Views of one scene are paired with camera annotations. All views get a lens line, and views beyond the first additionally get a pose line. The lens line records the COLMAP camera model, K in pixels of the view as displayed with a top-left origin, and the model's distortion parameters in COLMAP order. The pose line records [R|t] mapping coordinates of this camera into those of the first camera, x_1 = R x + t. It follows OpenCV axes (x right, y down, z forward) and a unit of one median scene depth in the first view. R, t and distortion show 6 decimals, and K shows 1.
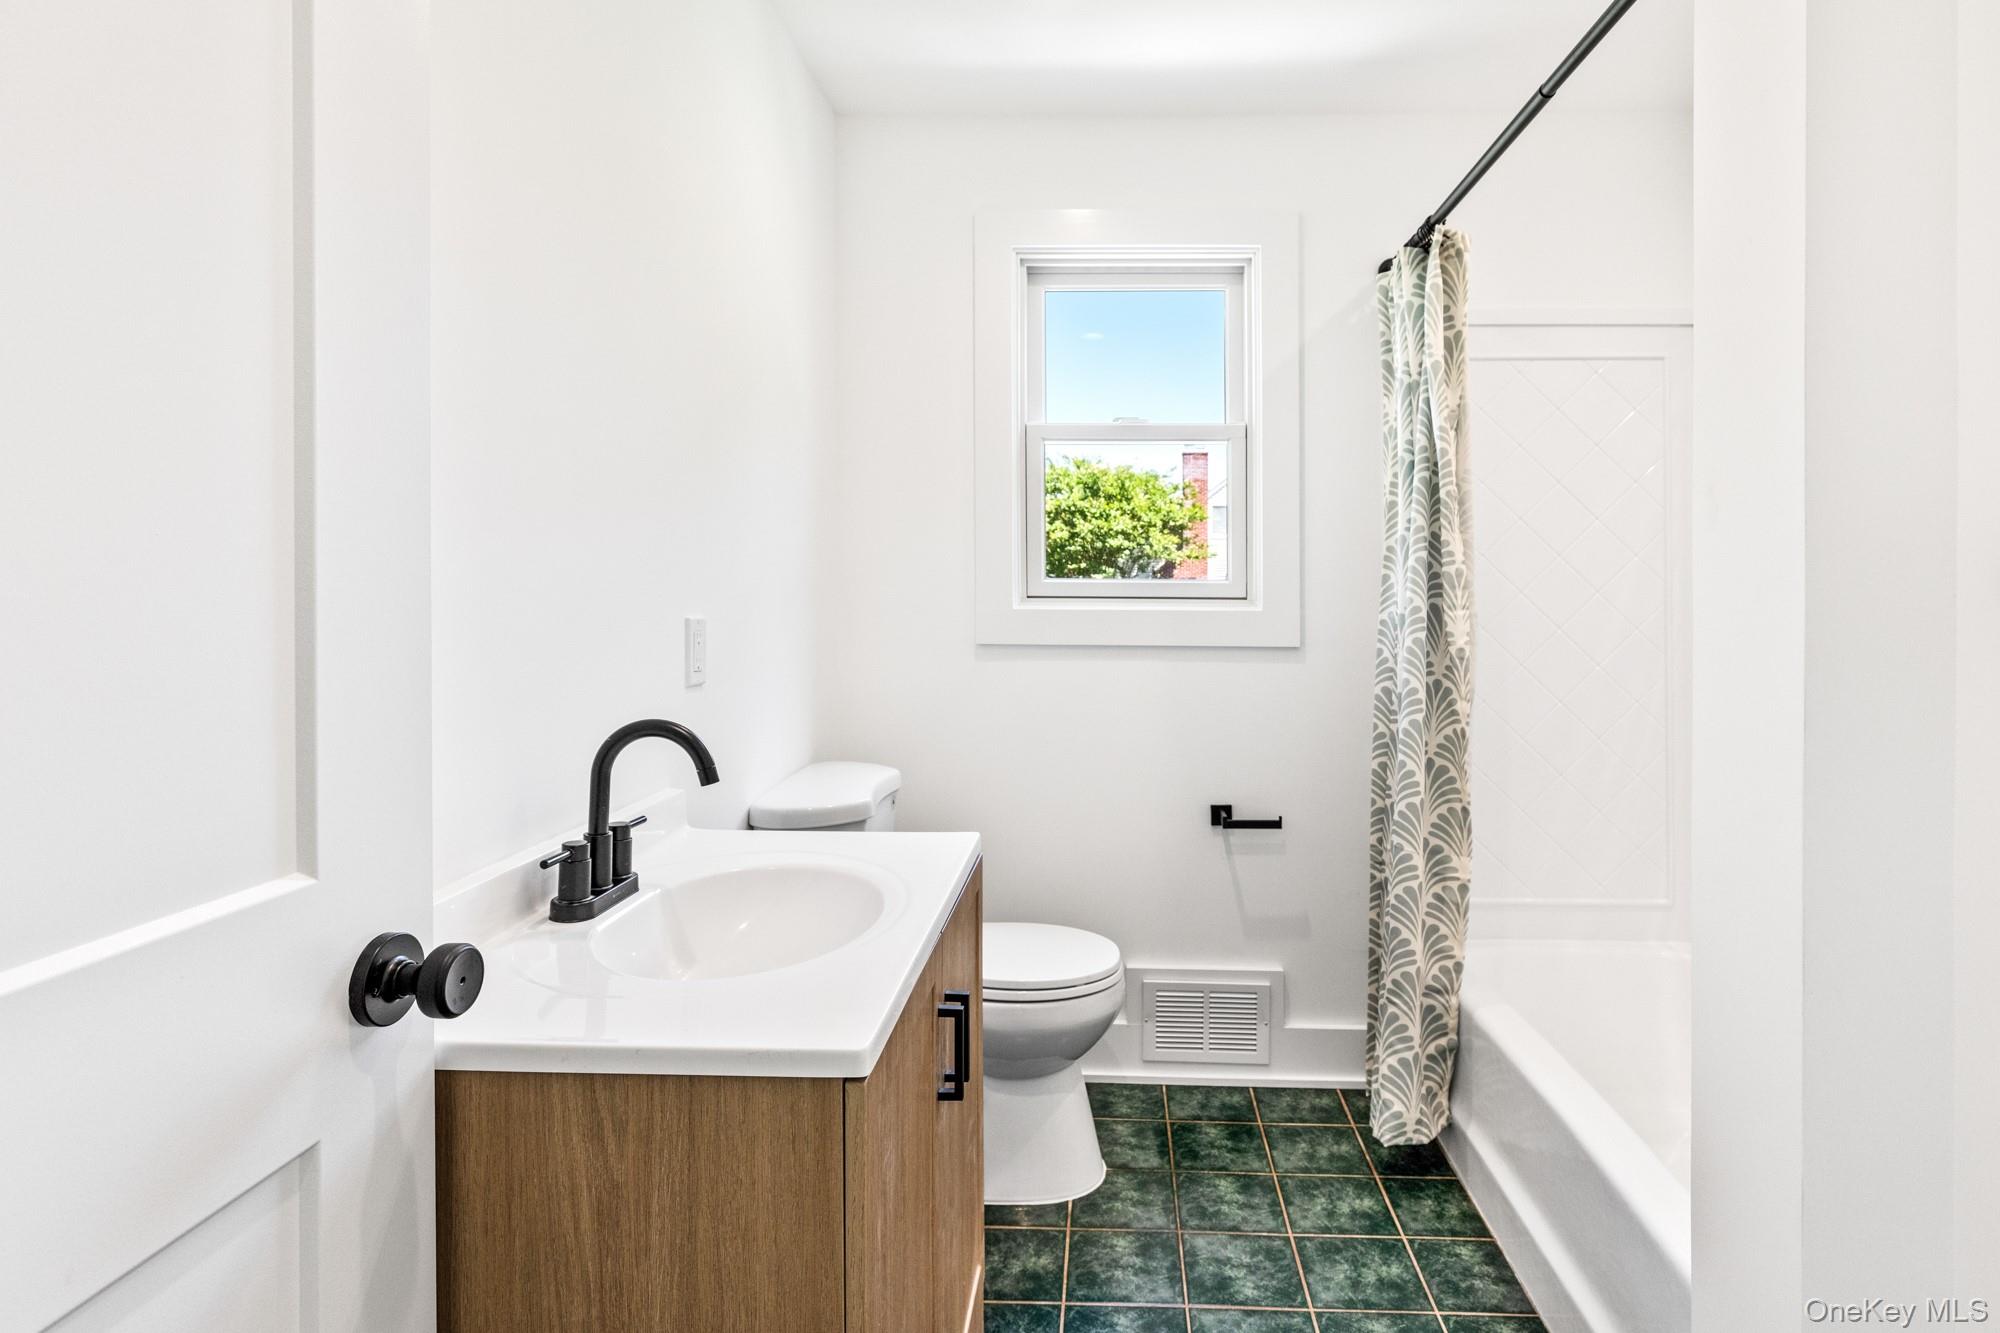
lens RADIAL K [[1006.3, 0, 1006.1], [0, 1006.3, 591.3], [0, 0, 1]] dist [-0.001992, -0.000786]
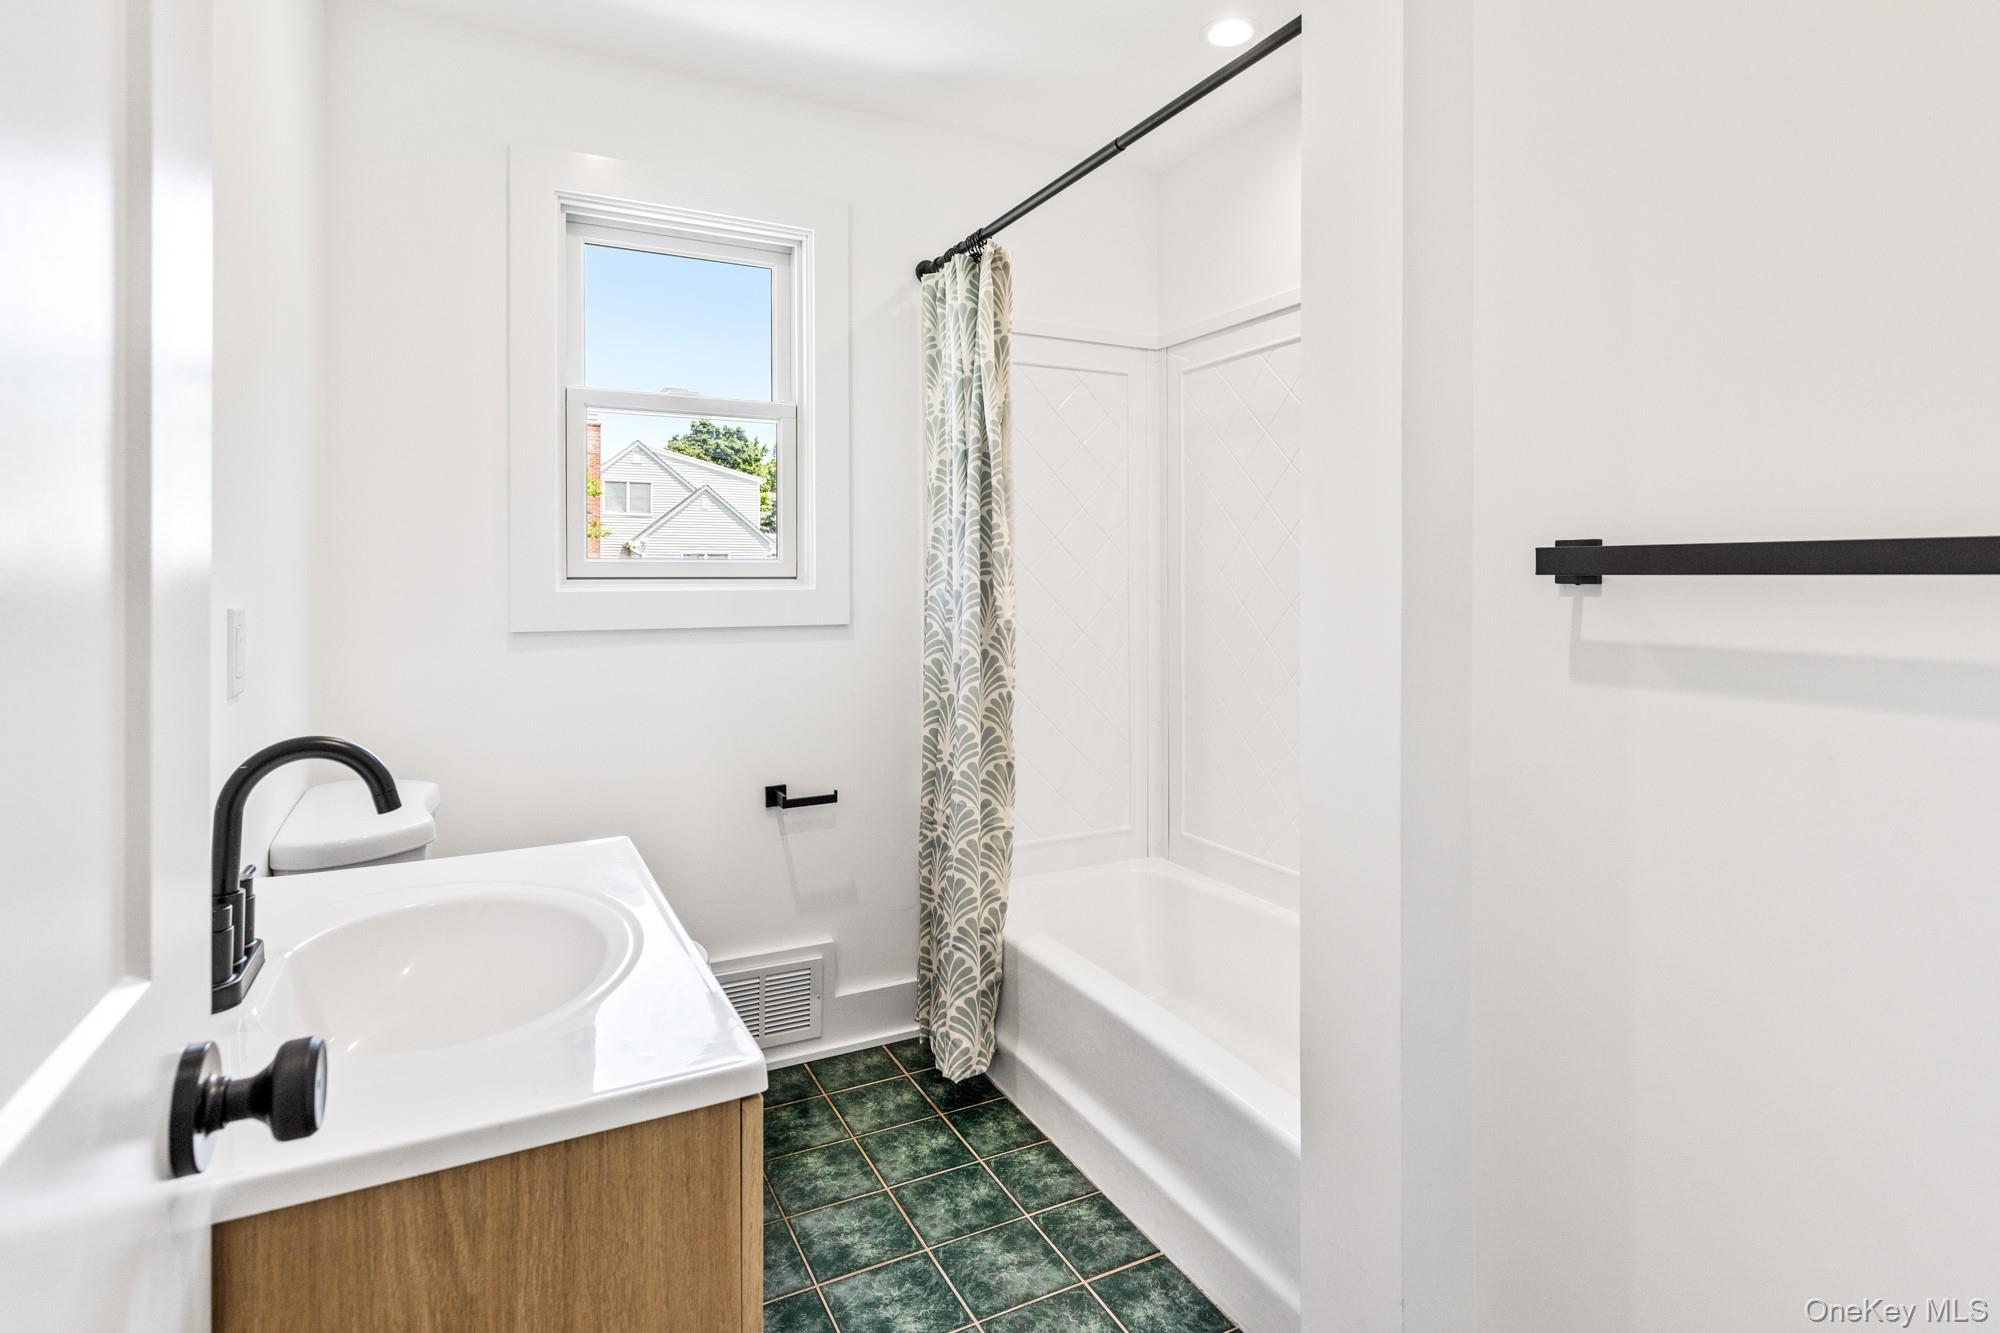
lens RADIAL K [[1016.1, 0, 1001.1], [0, 1016.1, 567.4], [0, 0, 1]] dist [0.002596, -0.001603]
pose [[0.875468, -0.004622, 0.483254, -0.099620], [0.006217, 0.999979, -0.001700, -0.000161], [-0.483236, 0.004492, 0.875478, 0.015677]]
